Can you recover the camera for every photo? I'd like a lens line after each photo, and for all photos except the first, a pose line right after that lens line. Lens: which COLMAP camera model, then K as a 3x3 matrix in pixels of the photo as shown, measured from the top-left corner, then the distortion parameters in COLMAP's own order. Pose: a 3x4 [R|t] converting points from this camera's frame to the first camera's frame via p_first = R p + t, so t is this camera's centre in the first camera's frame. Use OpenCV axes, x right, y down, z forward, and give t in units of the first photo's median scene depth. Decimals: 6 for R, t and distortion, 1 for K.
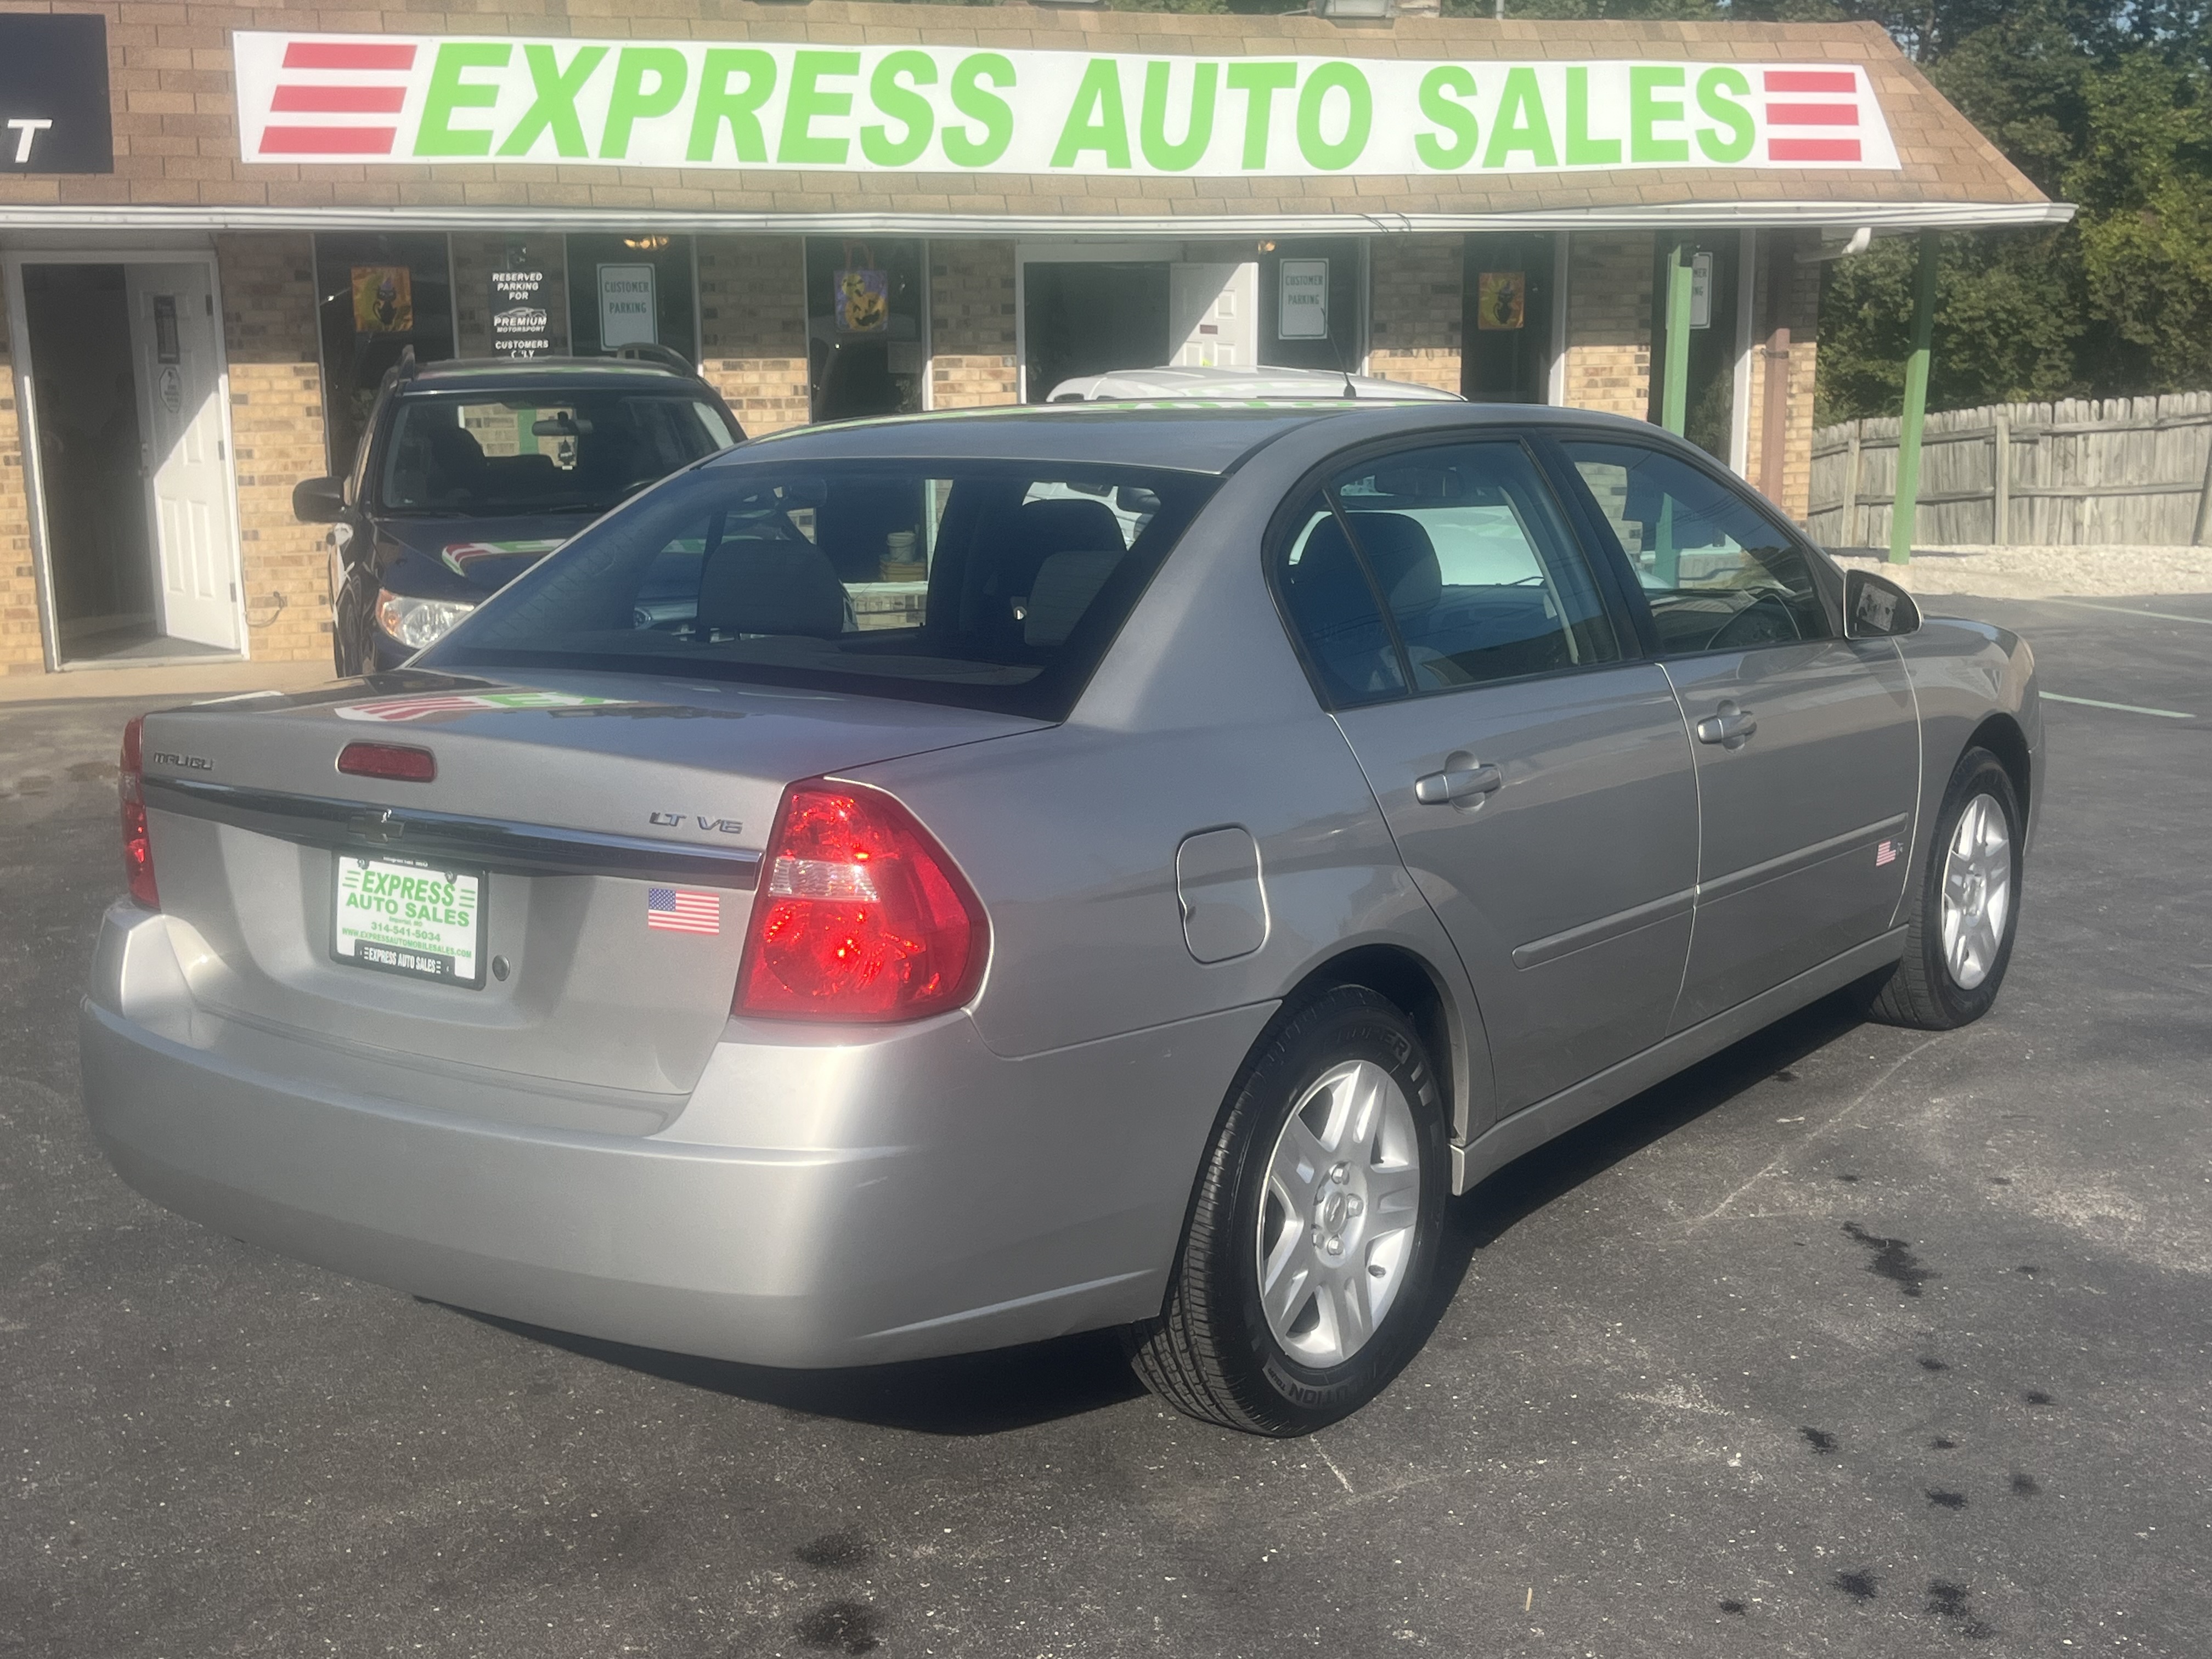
lens RADIAL K [[2553.0, 0, 1103.5], [0, 2553.0, 830.1], [0, 0, 1]] dist [0.021767, 0.000000]
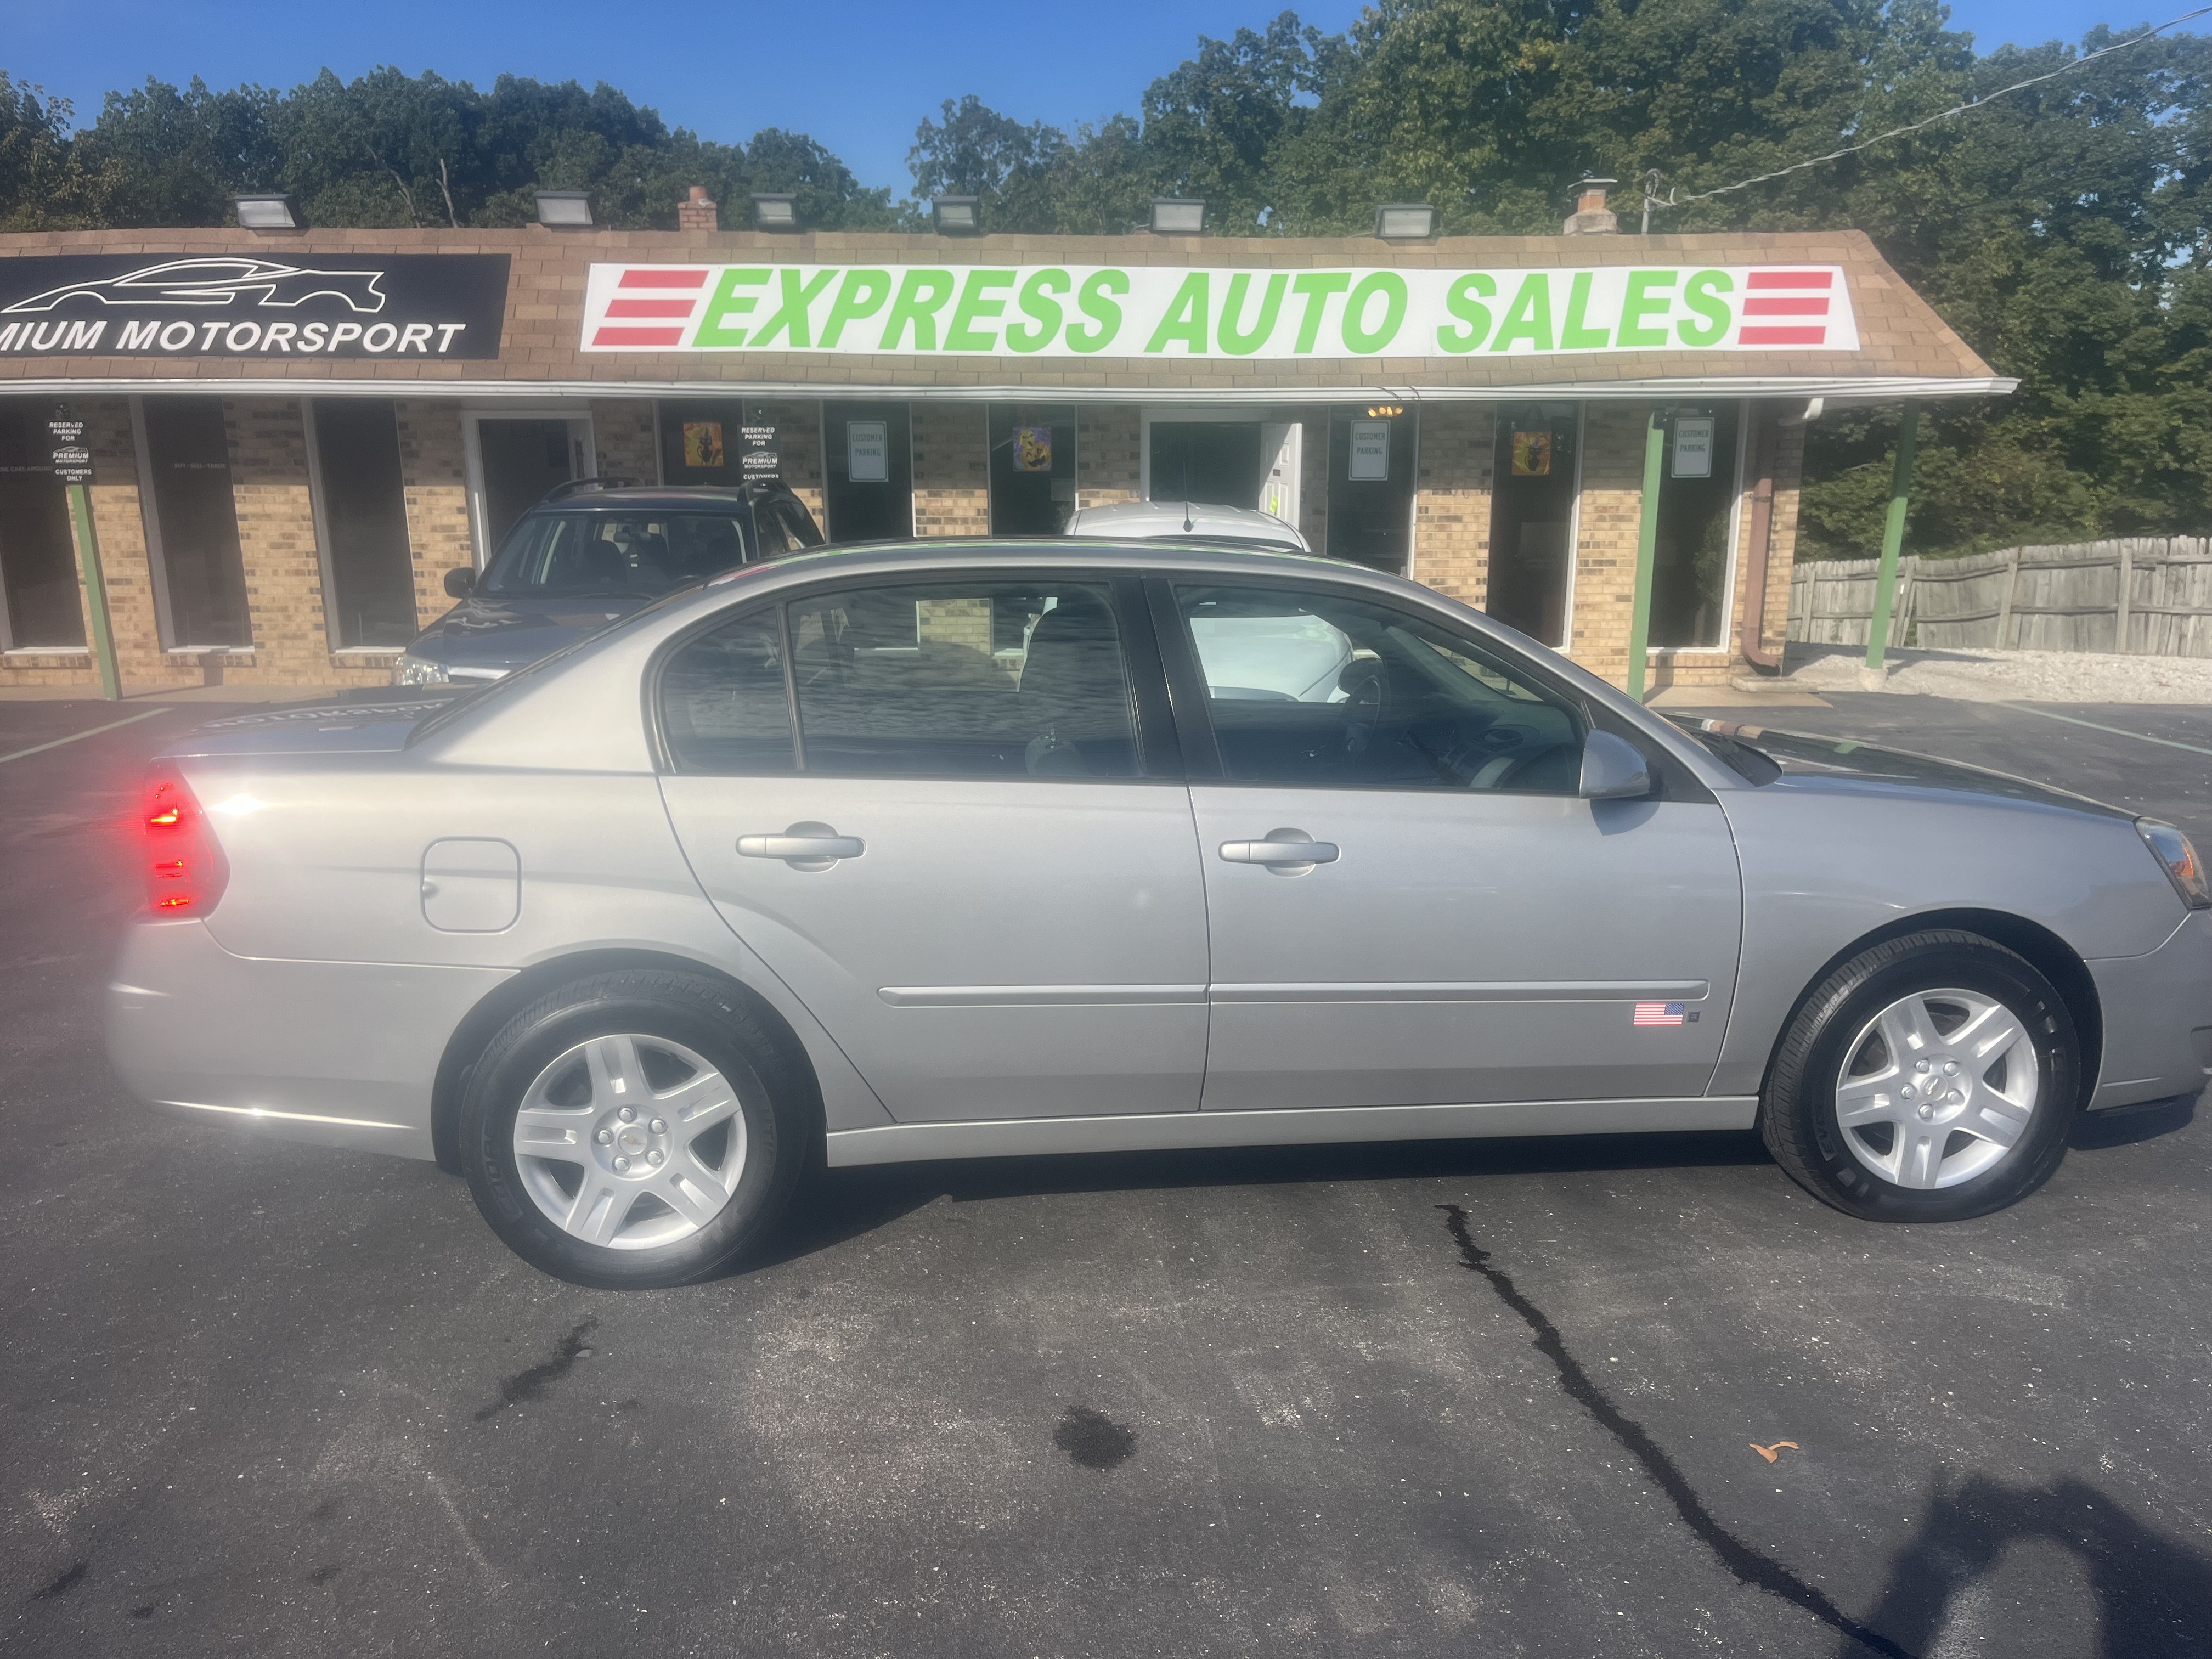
lens RADIAL K [[1680.8, 0, 1099.8], [0, 1680.8, 827.3], [0, 0, 1]] dist [0.049074, -0.064459]
pose [[0.958482, 0.073225, -0.275591, 0.211642], [-0.067944, 0.997277, 0.028676, -0.028317], [0.276941, -0.008761, 0.960847, 0.115796]]
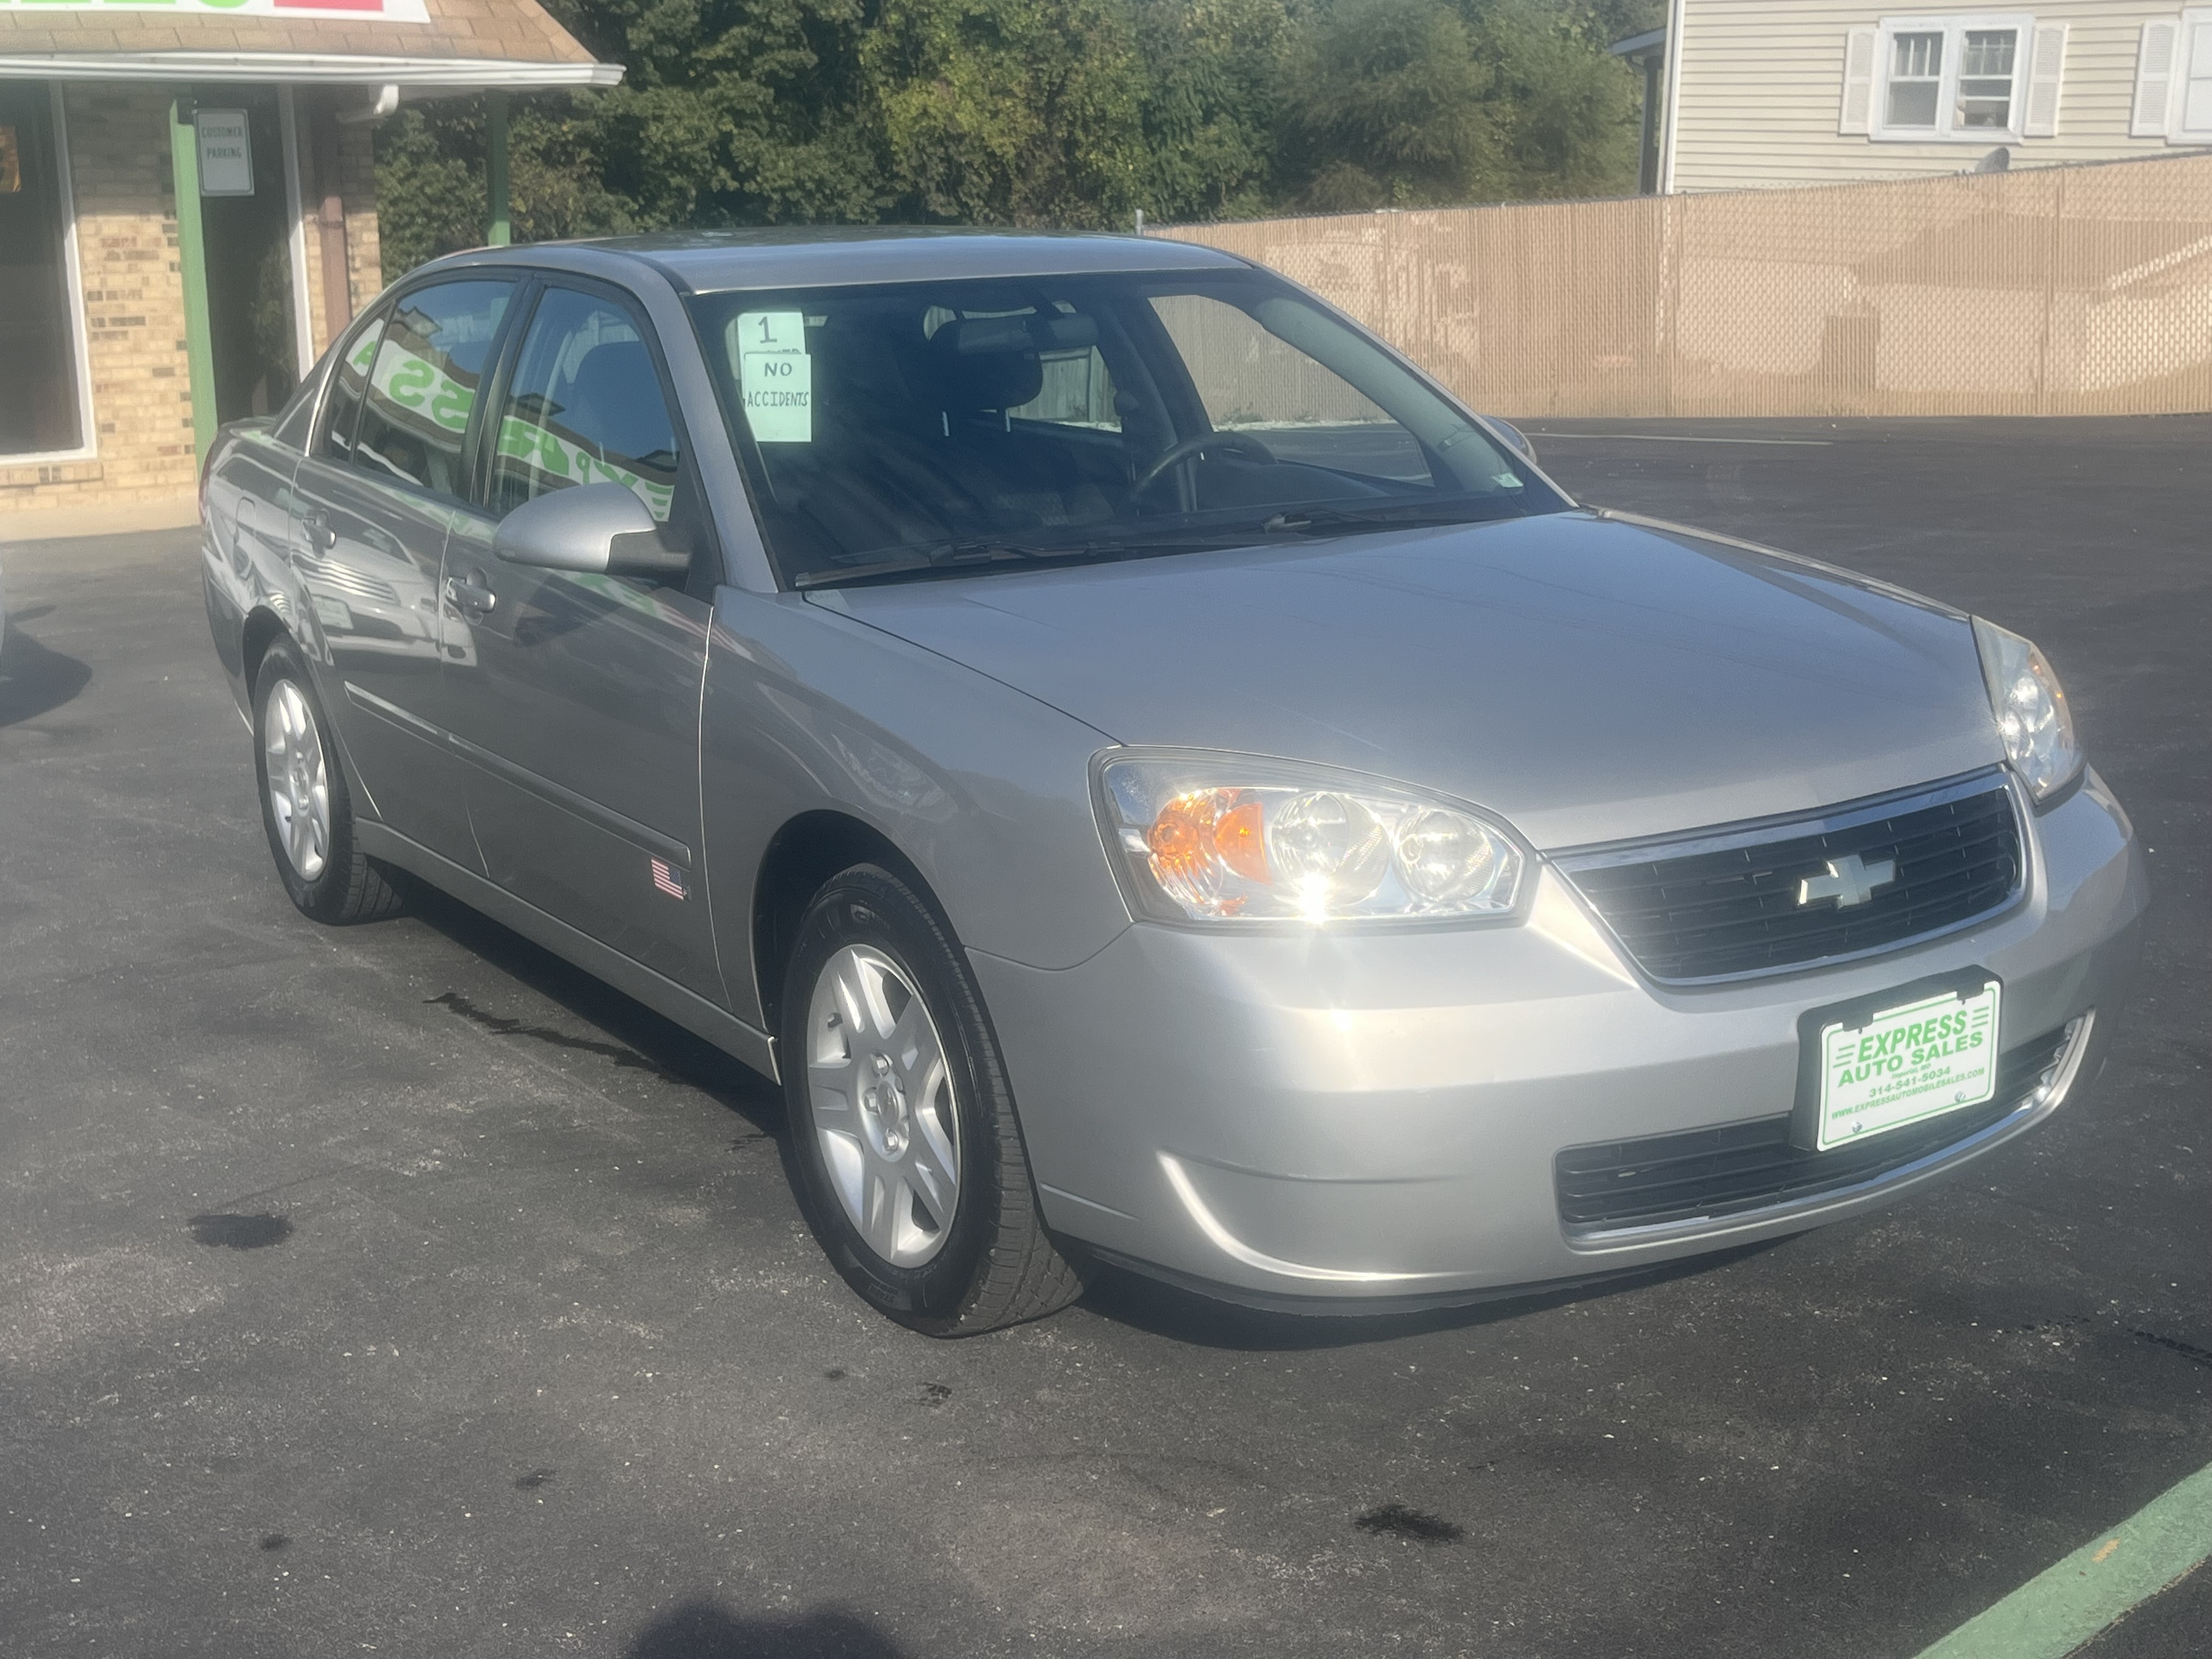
lens RADIAL K [[2656.4, 0, 1090.9], [0, 2656.4, 867.9], [0, 0, 1]] dist [0.019496, 0.000000]
pose [[0.919232, -0.091735, 0.382880, 0.140695], [0.071072, 0.995164, 0.067800, -0.002697], [-0.387248, -0.035112, 0.921307, 0.012010]]
